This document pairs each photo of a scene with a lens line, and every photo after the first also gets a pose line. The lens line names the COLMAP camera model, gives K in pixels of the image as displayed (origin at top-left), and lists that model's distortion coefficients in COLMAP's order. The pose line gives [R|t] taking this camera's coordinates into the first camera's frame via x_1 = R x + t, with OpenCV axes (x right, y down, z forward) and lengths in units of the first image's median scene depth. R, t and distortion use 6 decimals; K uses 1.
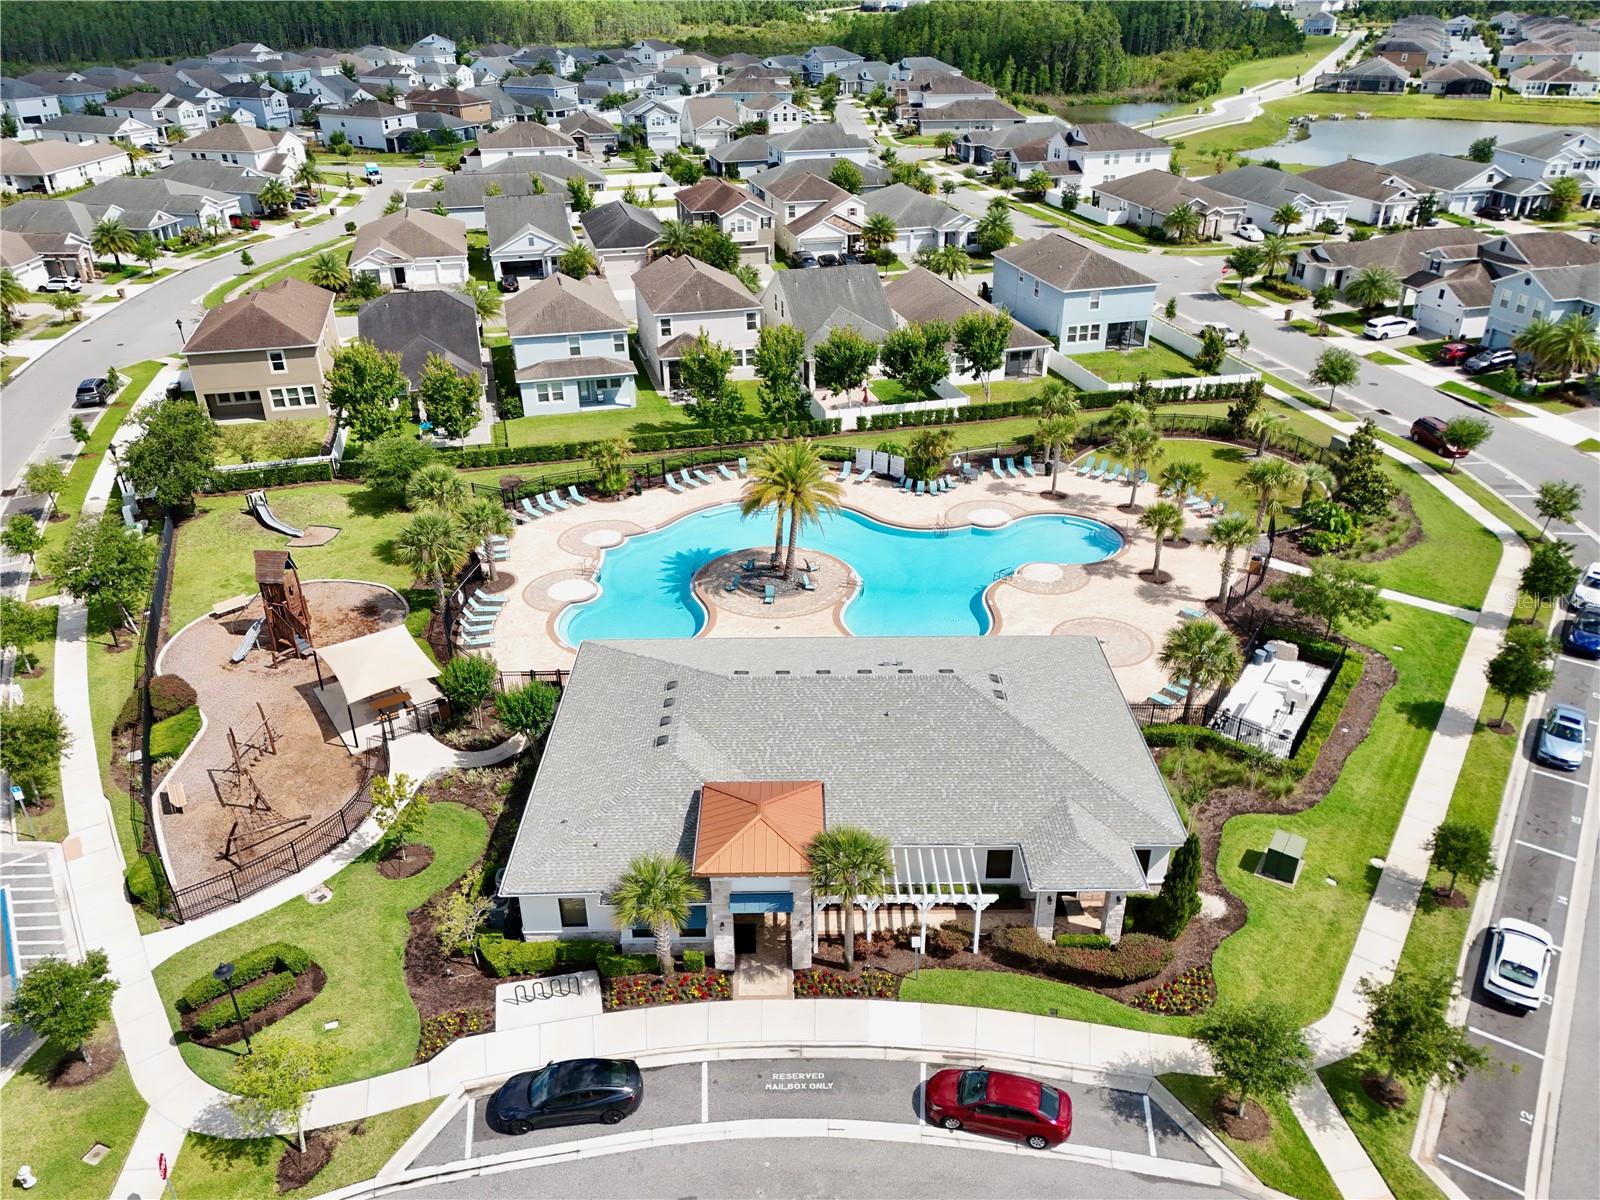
lens RADIAL K [[1173.6, 0, 803.8], [0, 1173.6, 619.1], [0, 0, 1]] dist [0.055119, -0.040002]
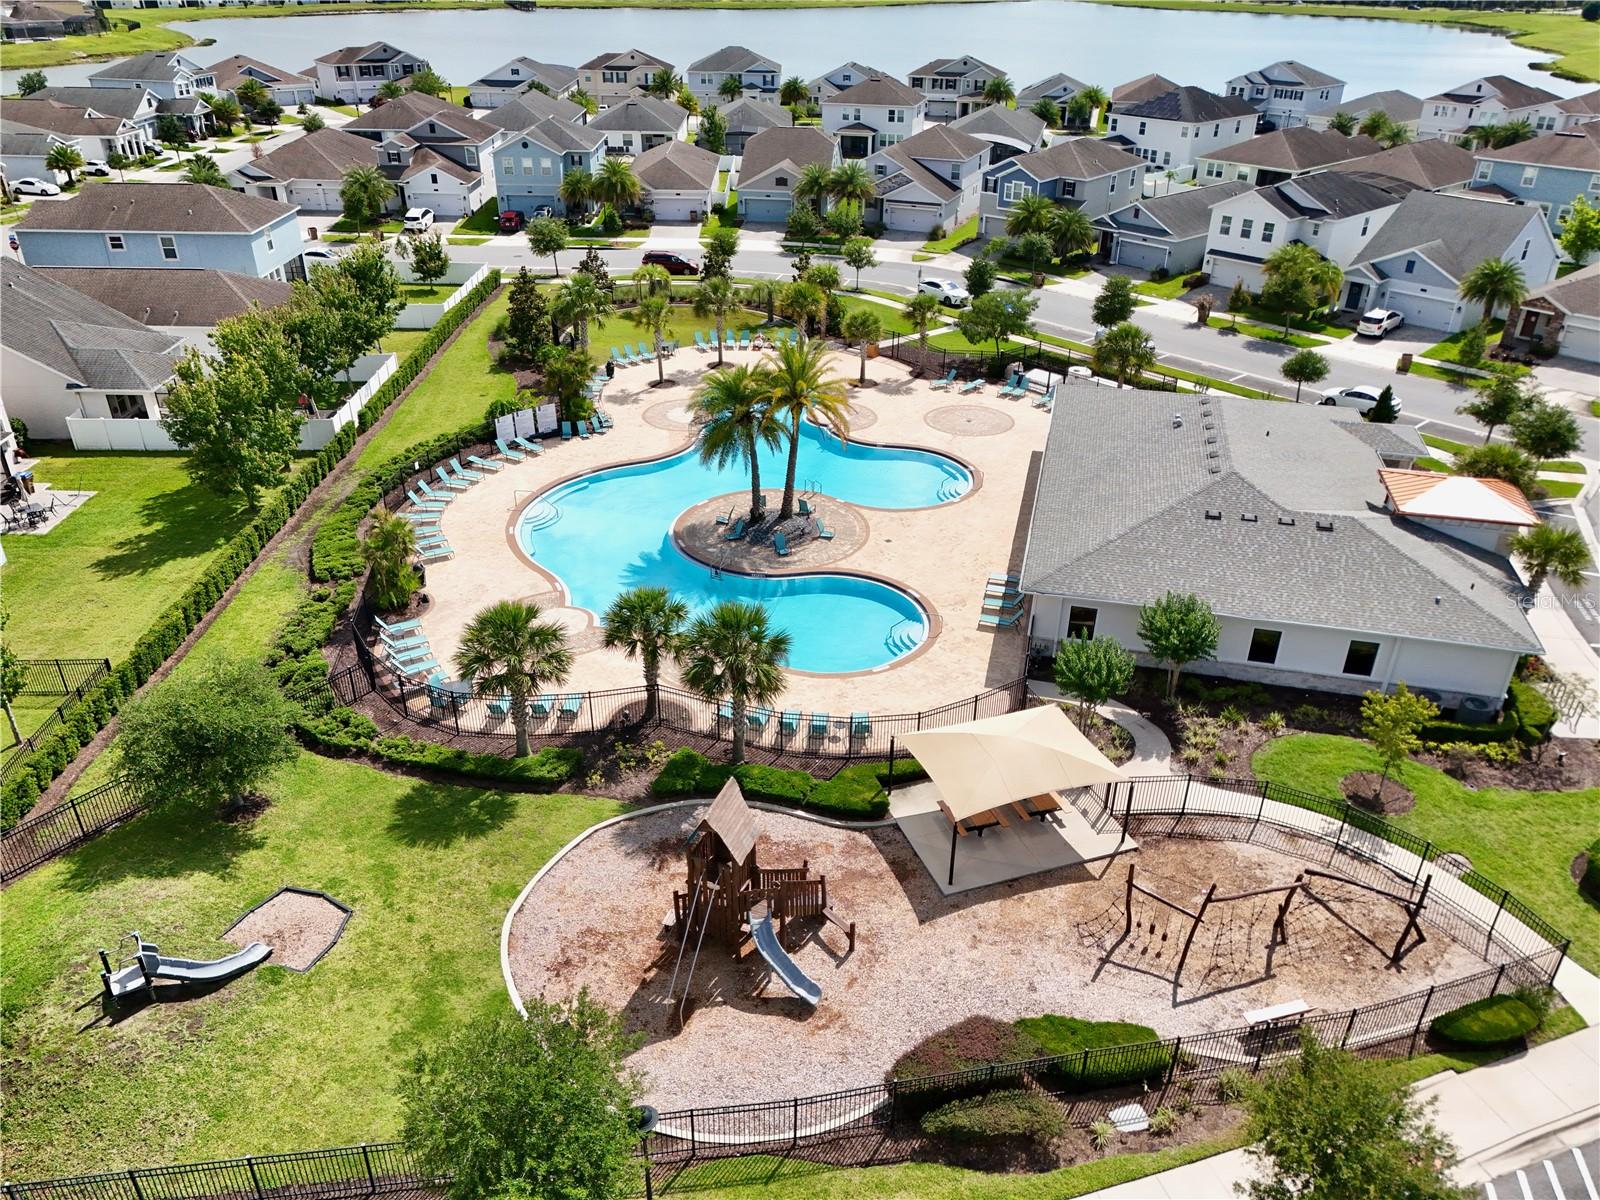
lens RADIAL K [[1183.8, 0, 802.2], [0, 1183.8, 607.6], [0, 0, 1]] dist [0.056229, -0.048388]
pose [[0.242227, -0.463542, 0.852323, -0.732558], [0.460012, 0.828336, 0.319763, -0.236261], [-0.854234, 0.314623, 0.413880, 0.652378]]
